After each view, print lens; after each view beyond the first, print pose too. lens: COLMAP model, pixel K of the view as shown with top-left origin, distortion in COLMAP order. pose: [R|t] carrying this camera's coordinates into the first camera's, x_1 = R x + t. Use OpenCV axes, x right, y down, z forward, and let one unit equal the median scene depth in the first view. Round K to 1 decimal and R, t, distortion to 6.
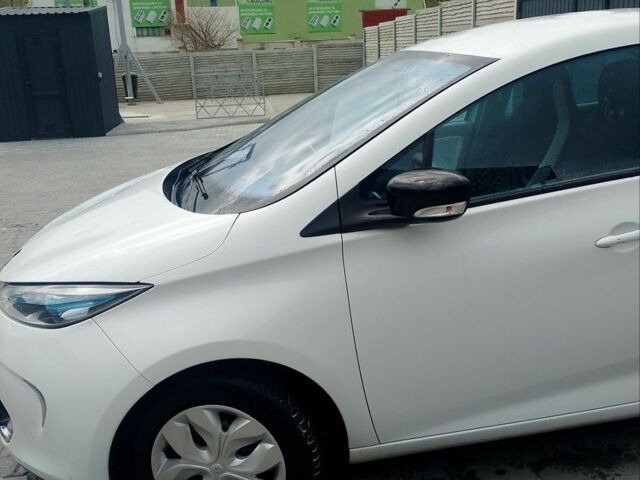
lens RADIAL K [[720.4, 0, 320.0], [0, 720.4, 240.0], [0, 0, 1]] dist [0.041392, -0.004916]
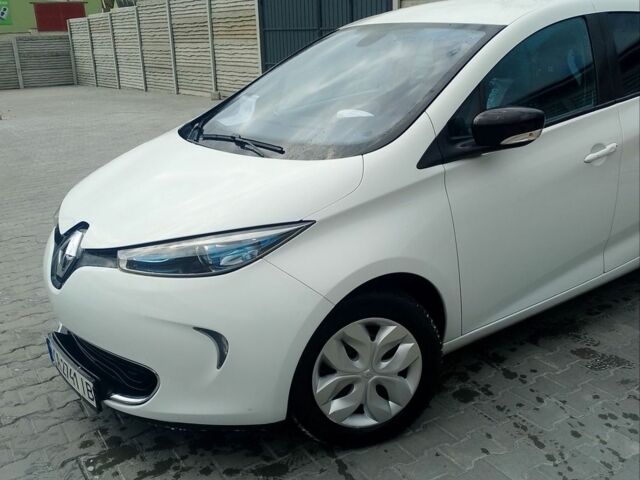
lens RADIAL K [[720.4, 0, 320.0], [0, 720.4, 240.0], [0, 0, 1]] dist [0.041392, -0.004916]
pose [[0.900168, -0.118973, 0.418978, -0.679603], [0.117666, 0.992628, 0.029062, 0.057955], [-0.419347, 0.023139, 0.907531, -0.031298]]
